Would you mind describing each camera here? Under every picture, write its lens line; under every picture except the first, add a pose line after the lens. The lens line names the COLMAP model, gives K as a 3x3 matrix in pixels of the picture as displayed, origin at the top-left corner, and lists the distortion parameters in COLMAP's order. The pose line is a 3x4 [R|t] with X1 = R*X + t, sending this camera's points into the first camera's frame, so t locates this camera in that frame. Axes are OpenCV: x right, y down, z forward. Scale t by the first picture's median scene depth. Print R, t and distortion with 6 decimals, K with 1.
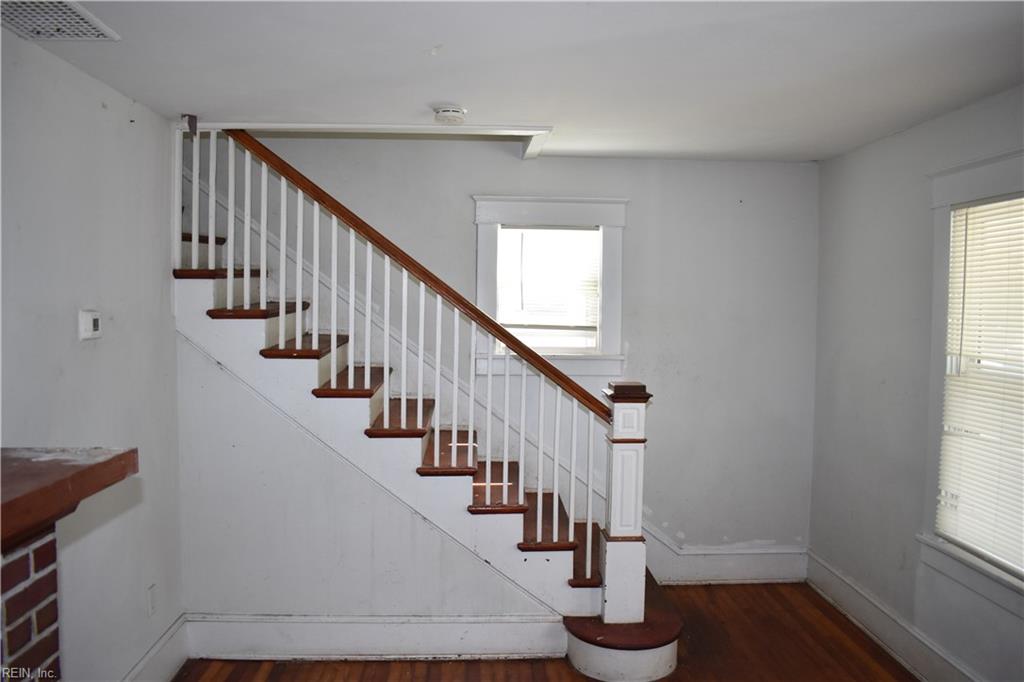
lens RADIAL K [[806.5, 0, 514.7], [0, 806.5, 341.3], [0, 0, 1]] dist [-0.079355, -0.001775]
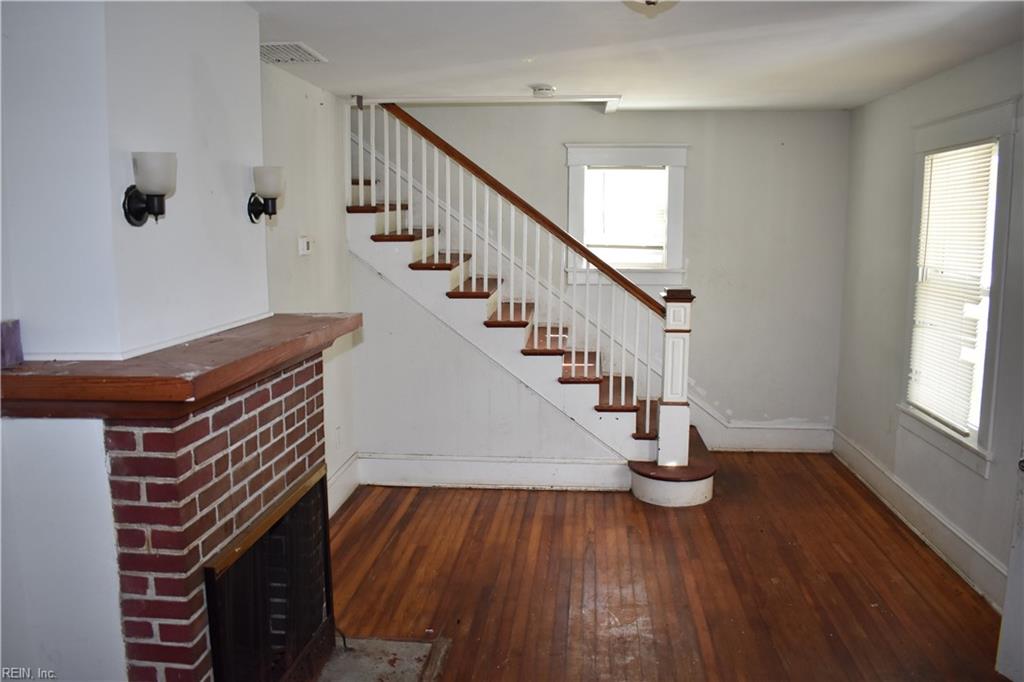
lens RADIAL K [[806.5, 0, 516.0], [0, 806.5, 339.5], [0, 0, 1]] dist [-0.079355, -0.001775]
pose [[0.990991, 0.008977, -0.133629, 0.053170], [0.003273, 0.995830, 0.091169, 0.014342], [0.133890, -0.090785, 0.986829, -0.359708]]
